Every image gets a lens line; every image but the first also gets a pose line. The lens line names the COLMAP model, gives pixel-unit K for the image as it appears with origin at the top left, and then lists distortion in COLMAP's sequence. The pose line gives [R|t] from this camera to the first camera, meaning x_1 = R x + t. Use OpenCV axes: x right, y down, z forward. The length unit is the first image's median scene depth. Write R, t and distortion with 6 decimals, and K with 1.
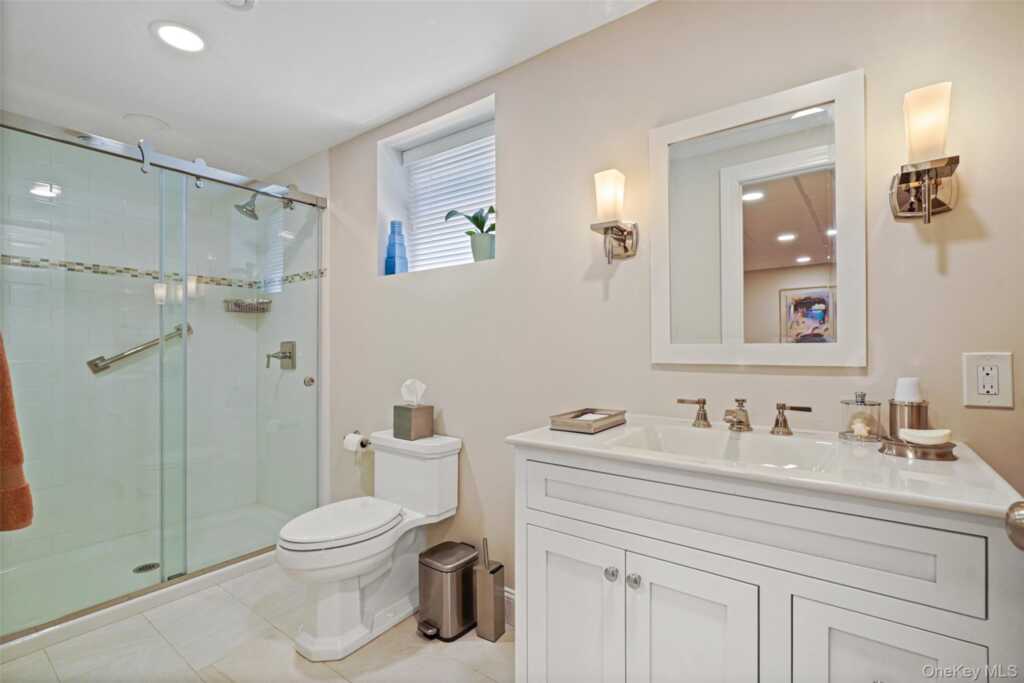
lens RADIAL K [[475.7, 0, 512.0], [0, 475.7, 341.6], [0, 0, 1]] dist [-0.002712, -0.000279]
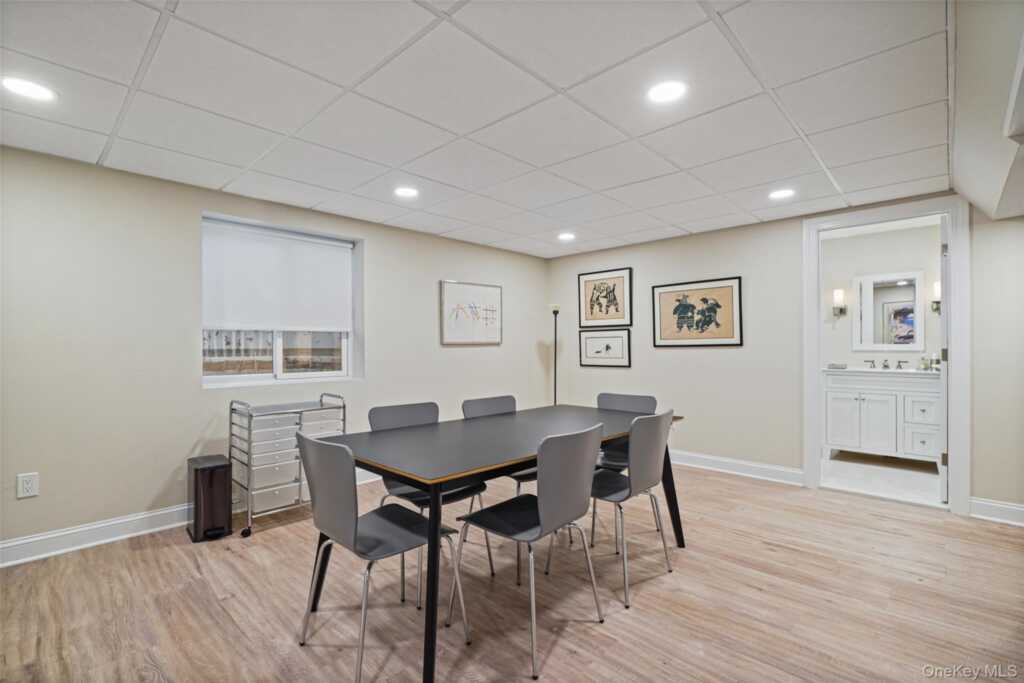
lens RADIAL K [[475.7, 0, 511.0], [0, 475.7, 345.9], [0, 0, 1]] dist [-0.002712, -0.000279]
pose [[0.991863, -0.007932, -0.127062, -1.917062], [0.009419, 0.999894, 0.011107, -0.051069], [0.126961, -0.012213, 0.991833, -2.979400]]
